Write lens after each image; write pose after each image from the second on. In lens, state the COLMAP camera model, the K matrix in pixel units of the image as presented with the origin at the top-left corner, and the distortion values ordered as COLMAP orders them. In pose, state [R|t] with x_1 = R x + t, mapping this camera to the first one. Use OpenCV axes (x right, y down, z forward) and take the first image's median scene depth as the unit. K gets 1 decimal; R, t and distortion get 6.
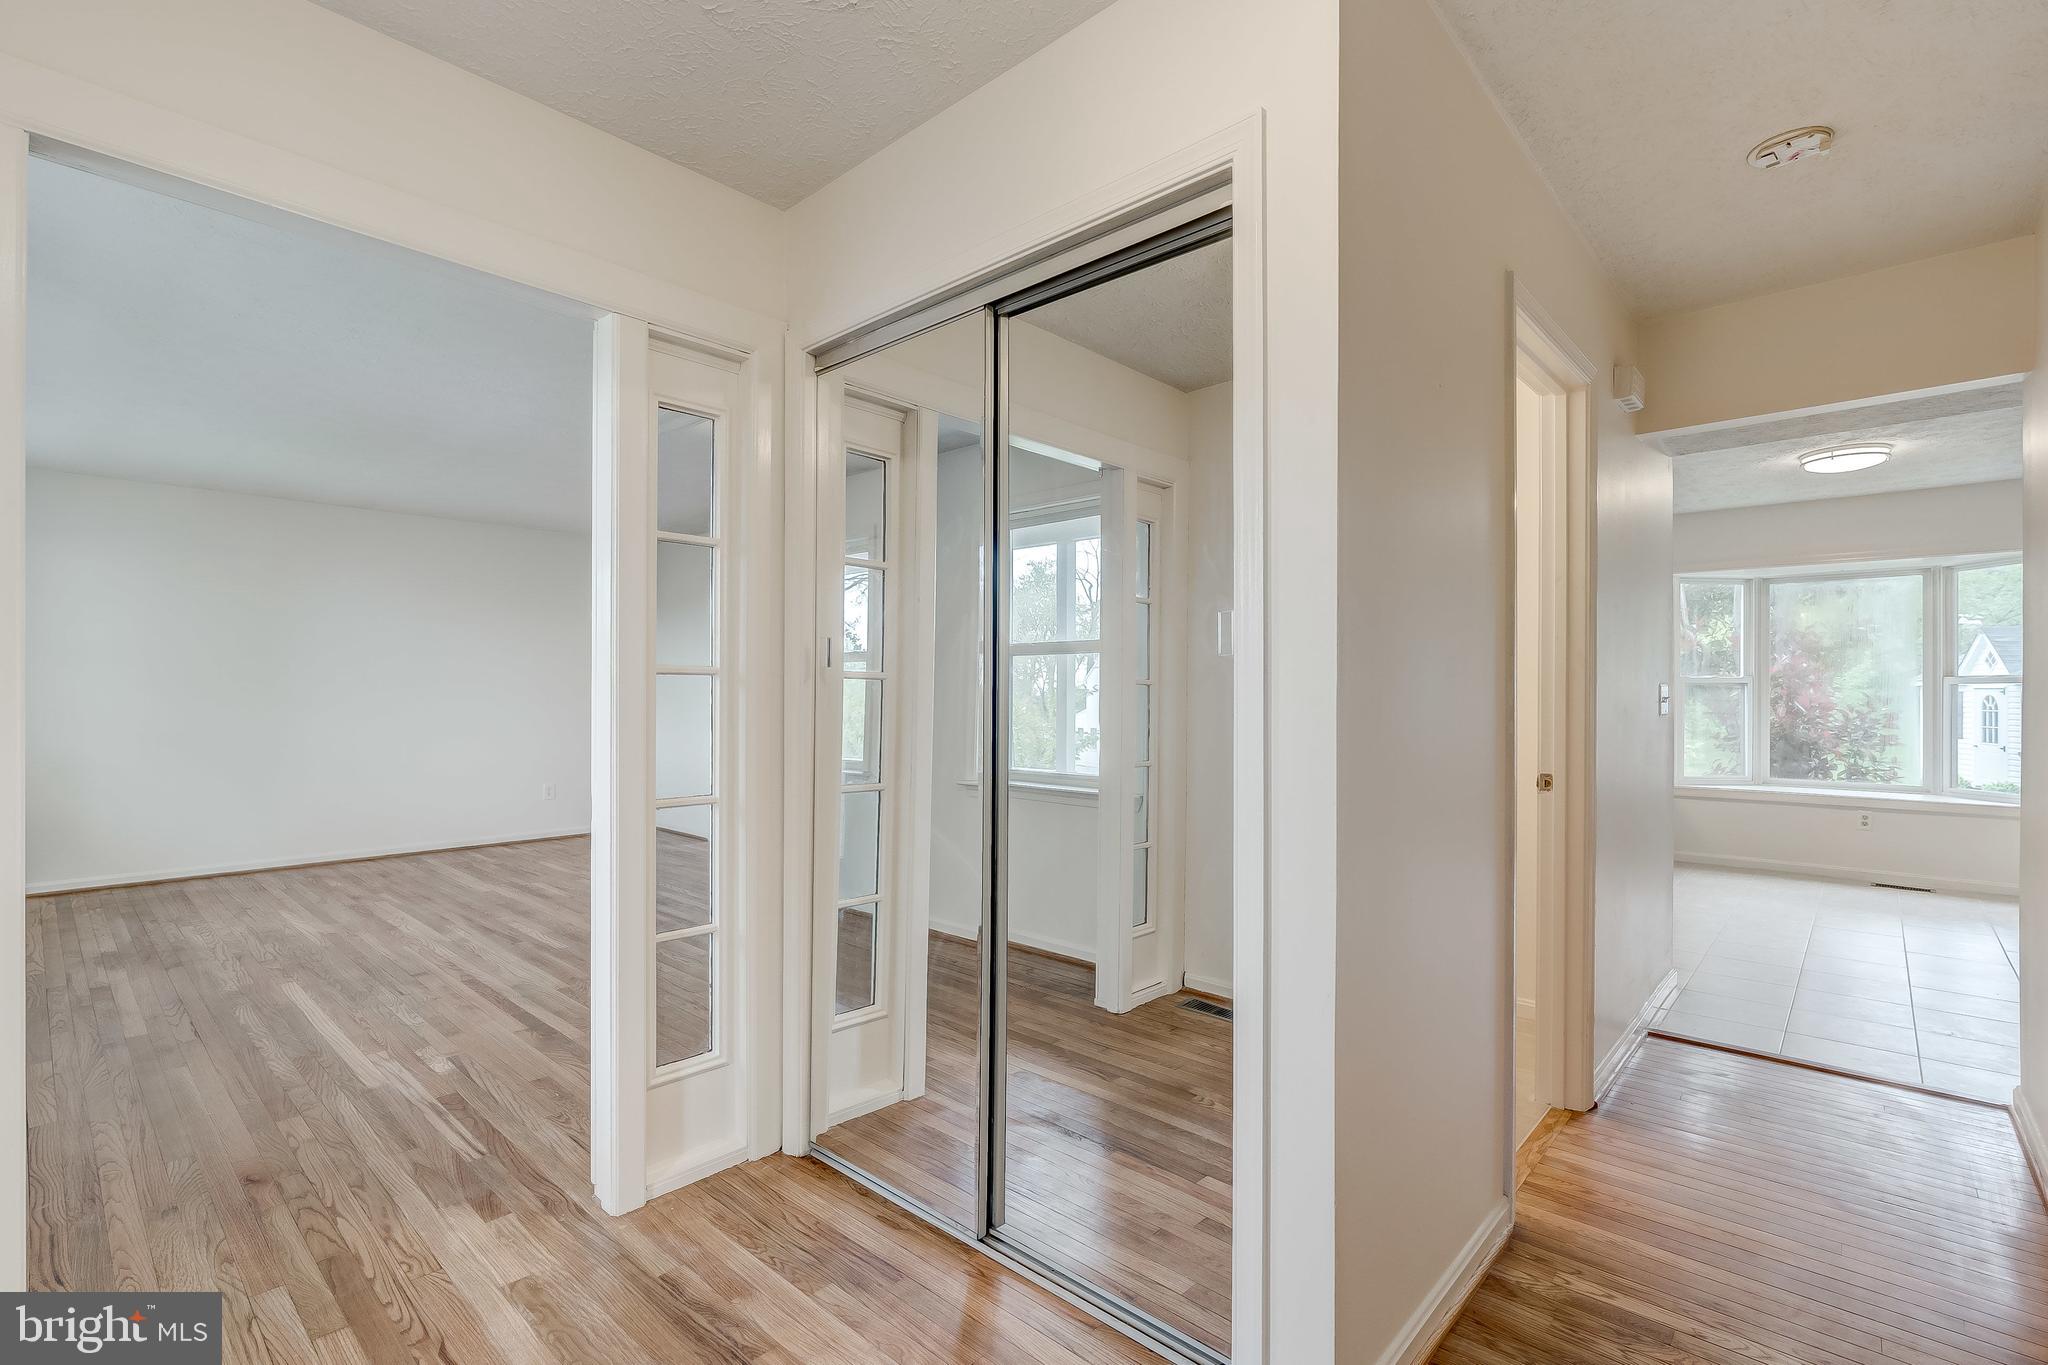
lens RADIAL K [[934.7, 0, 1019.0], [0, 934.7, 685.7], [0, 0, 1]] dist [-0.003464, 0.000672]
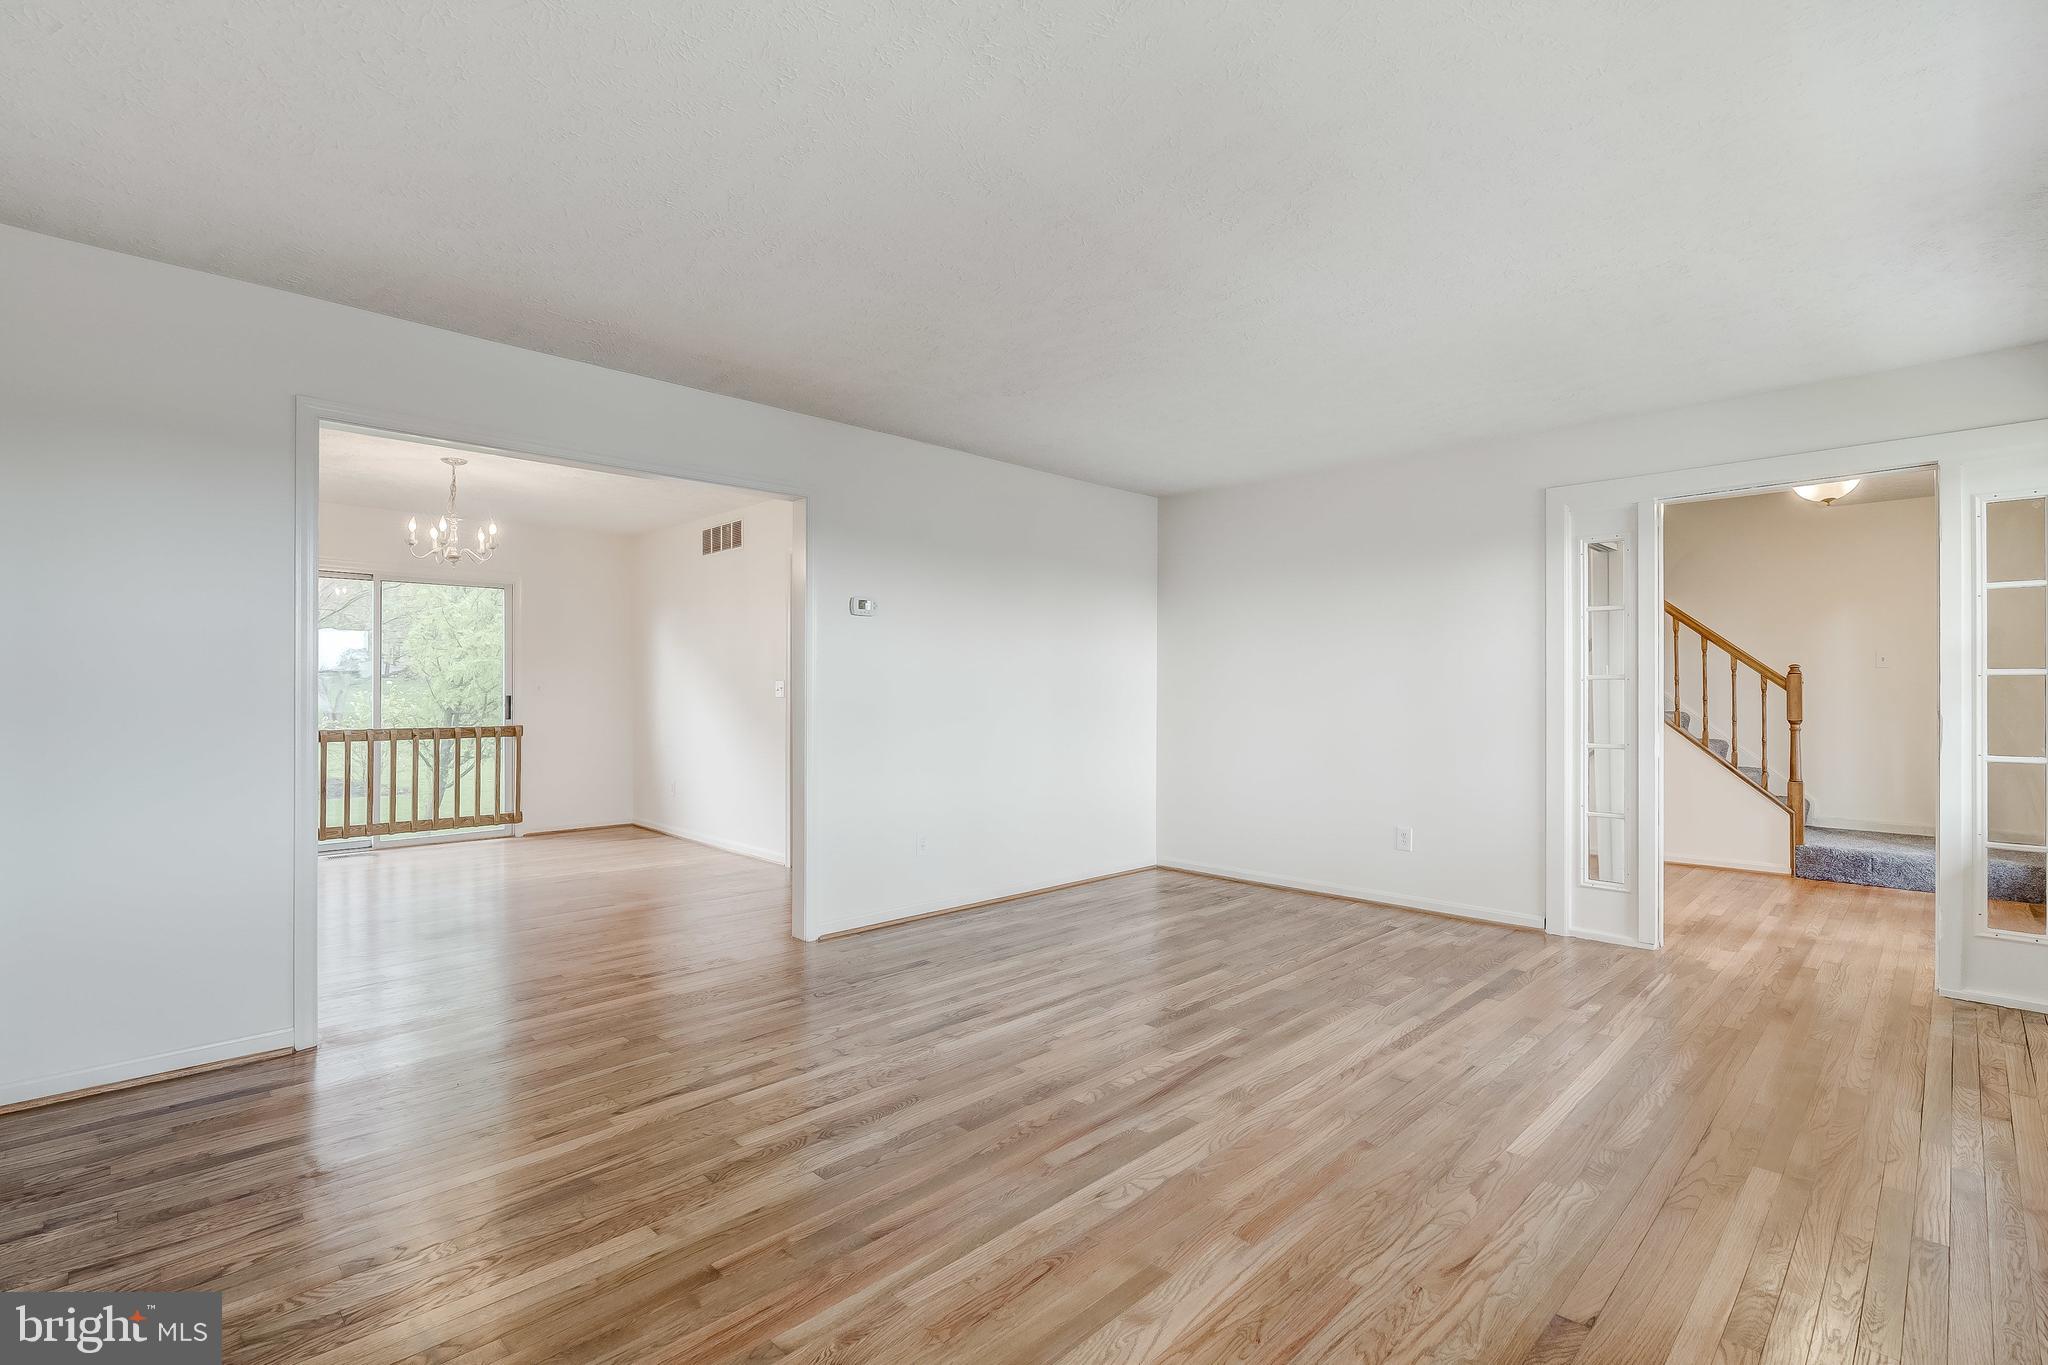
lens RADIAL K [[934.7, 0, 1028.5], [0, 934.7, 683.5], [0, 0, 1]] dist [-0.003464, 0.000672]
pose [[0.032767, 0.005824, 0.999446, -1.584605], [-0.008017, 0.999952, -0.005564, 0.009990], [-0.999431, -0.007831, 0.032812, 1.456991]]
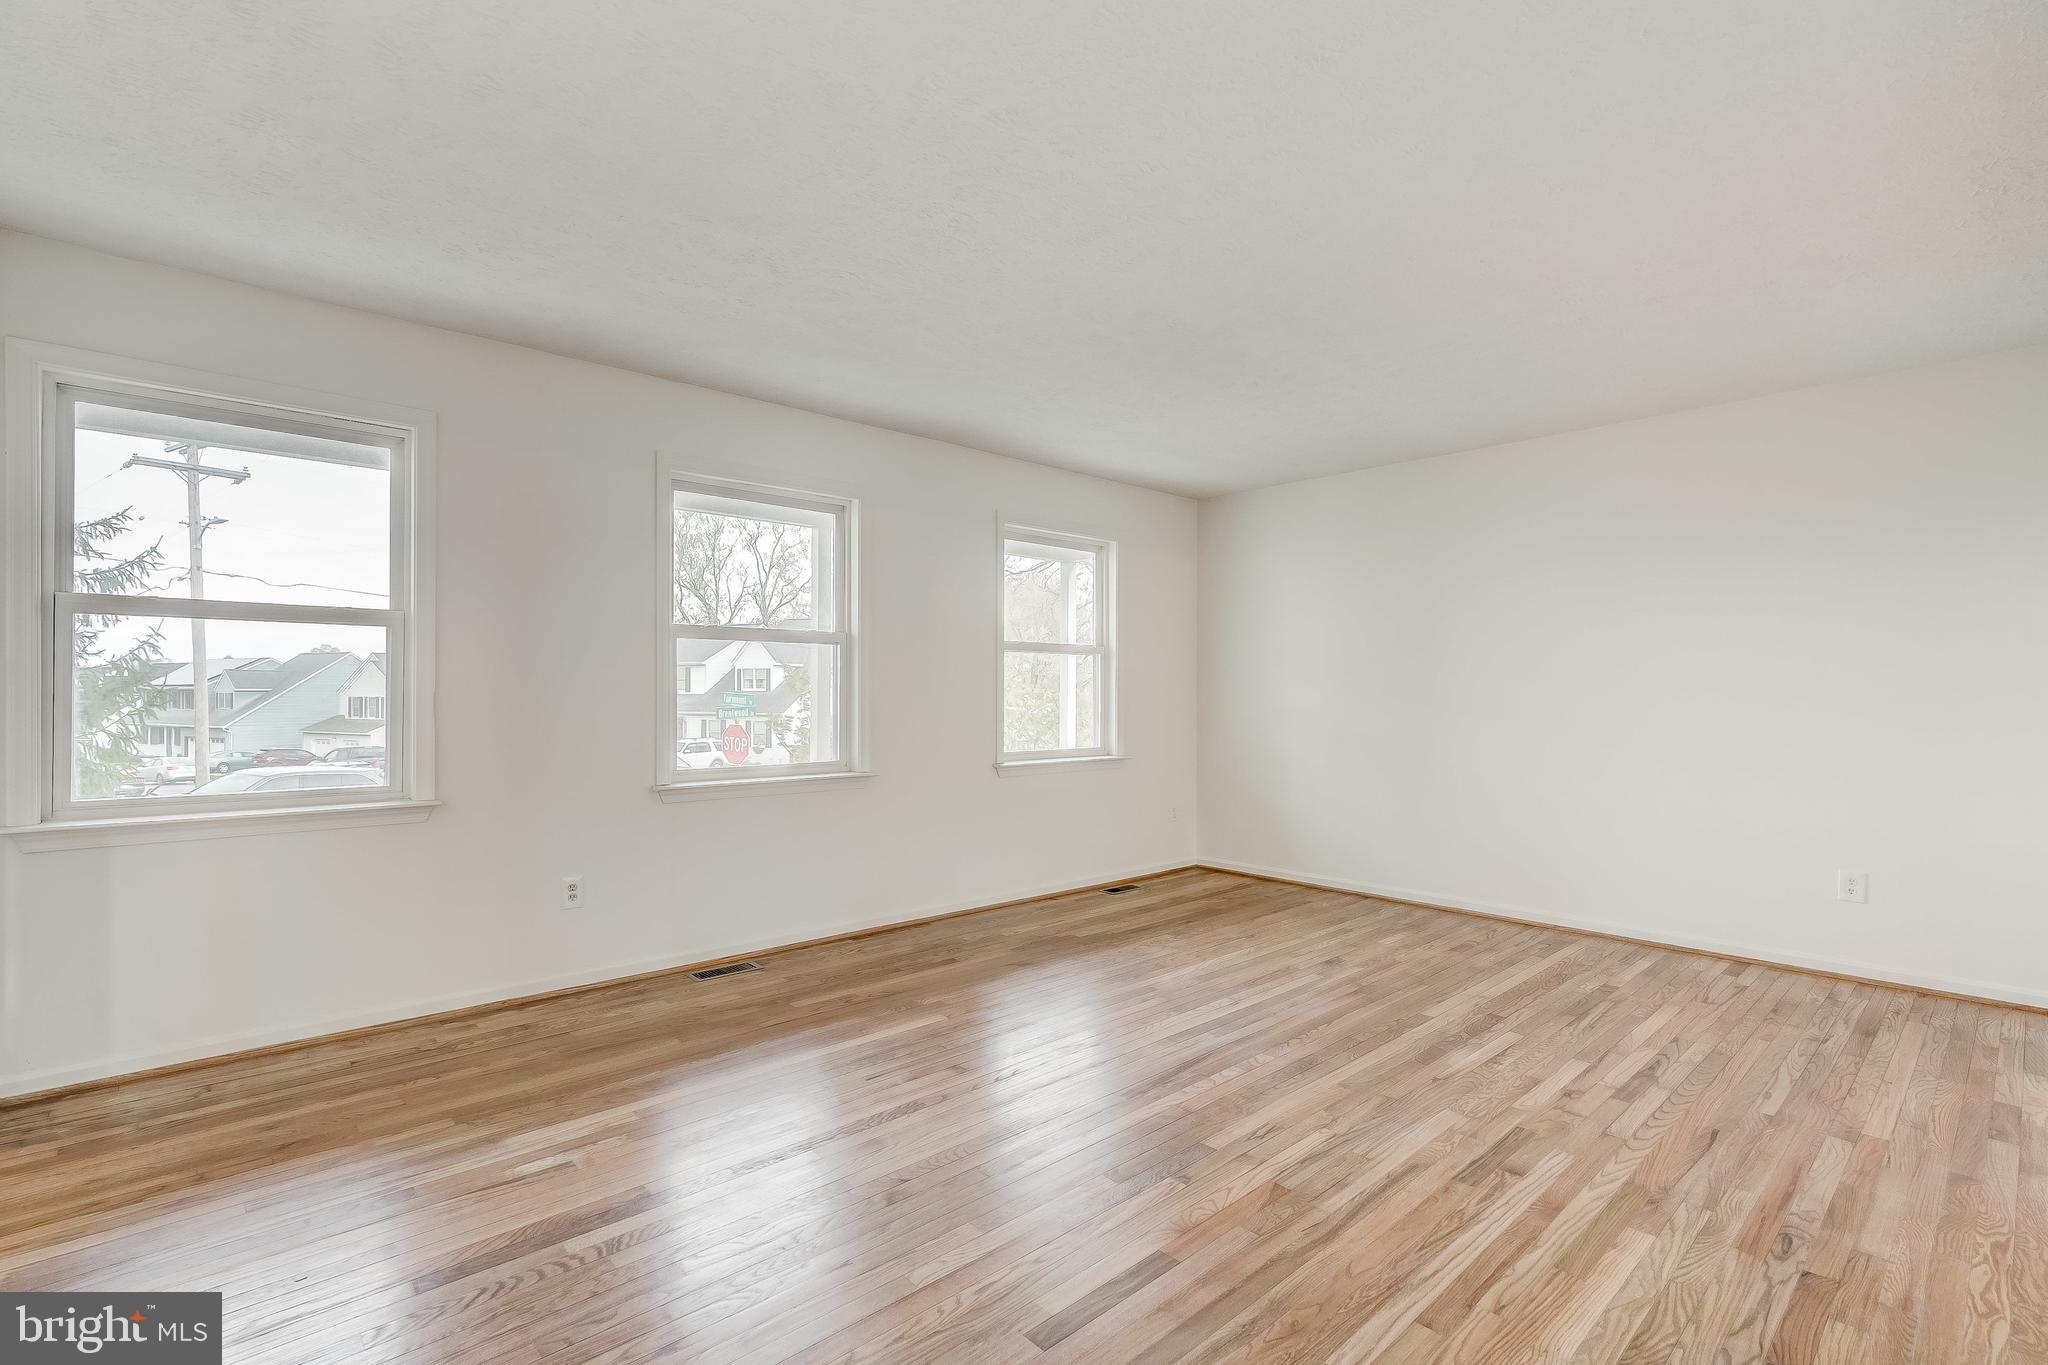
lens RADIAL K [[934.7, 0, 1014.4], [0, 934.7, 687.7], [0, 0, 1]] dist [-0.003464, 0.000672]
pose [[-0.089620, -0.003897, -0.995968, 0.109210], [0.000953, 0.999992, -0.003999, 0.009780], [0.995976, -0.001307, -0.089616, 1.276380]]
